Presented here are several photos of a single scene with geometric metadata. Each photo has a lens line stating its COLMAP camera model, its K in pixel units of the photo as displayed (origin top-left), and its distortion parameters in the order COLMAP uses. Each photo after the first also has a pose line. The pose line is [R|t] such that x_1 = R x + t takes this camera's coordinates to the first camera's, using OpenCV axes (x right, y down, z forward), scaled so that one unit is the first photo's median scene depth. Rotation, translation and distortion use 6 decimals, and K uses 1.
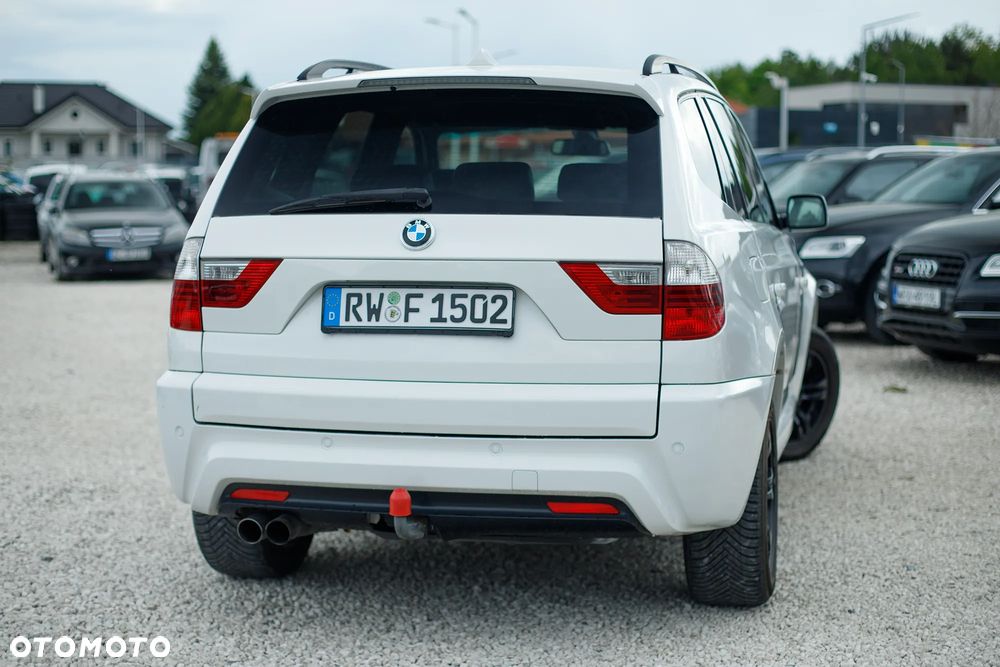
lens RADIAL K [[1738.1, 0, 500.0], [0, 1738.1, 333.5], [0, 0, 1]] dist [-0.057727, -0.070578]
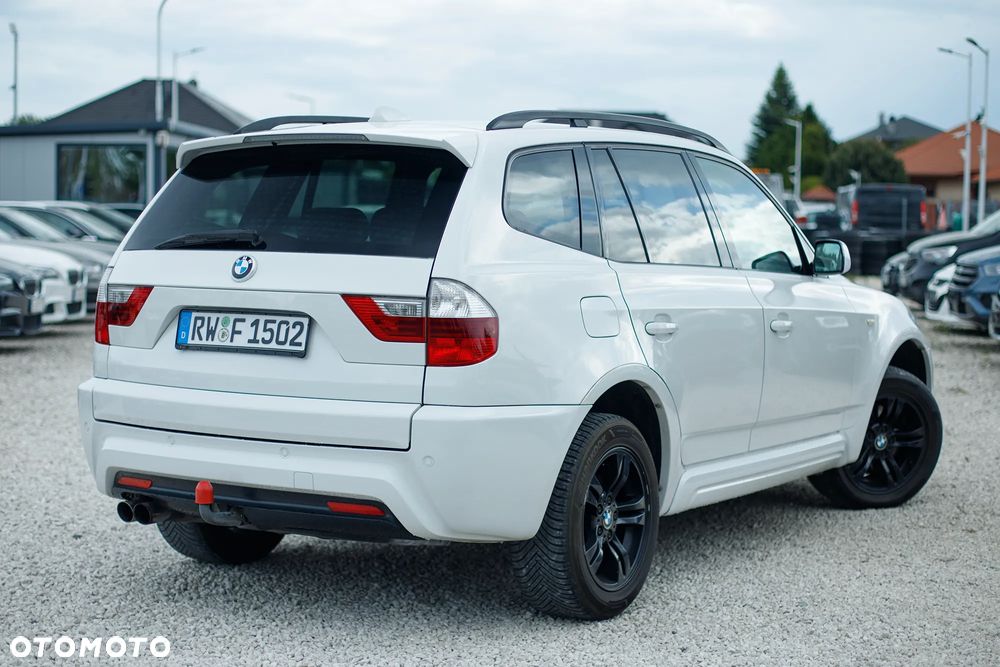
lens RADIAL K [[1885.6, 0, 500.0], [0, 1885.6, 333.5], [0, 0, 1]] dist [-0.091286, 0.153414]
pose [[0.942411, 0.033956, -0.332729, 0.544271], [-0.042399, 0.998936, -0.018146, 0.003041], [0.331759, 0.031209, 0.942848, -0.147342]]
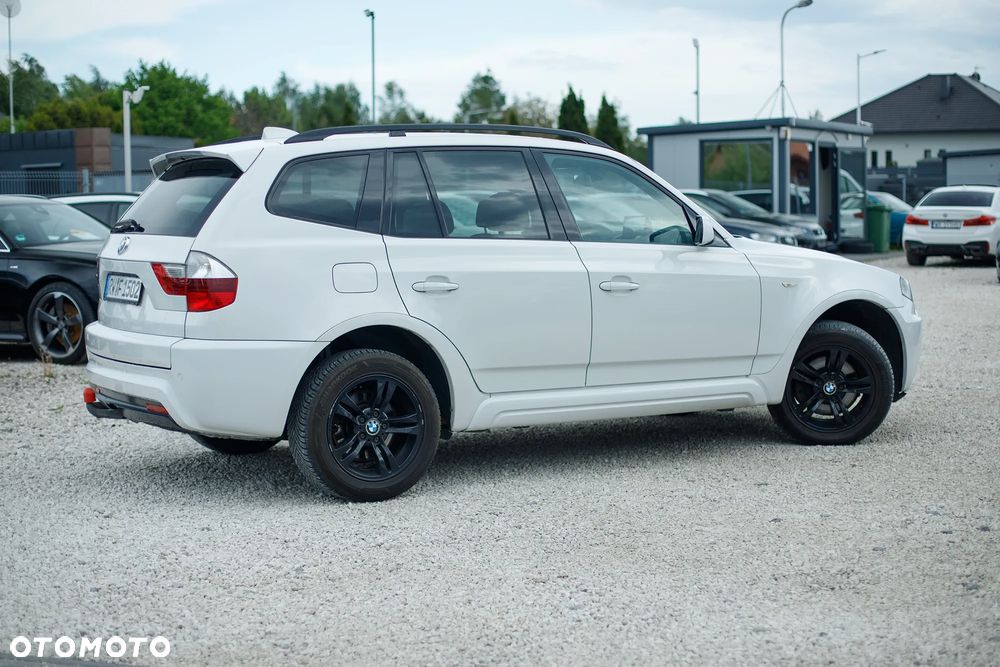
lens RADIAL K [[1696.8, 0, 500.0], [0, 1696.8, 333.5], [0, 0, 1]] dist [-0.110546, -0.038952]
pose [[0.680938, 0.051495, -0.730528, 1.454267], [-0.051641, 0.998418, 0.022244, -0.026067], [0.730518, 0.022578, 0.682520, 0.122122]]
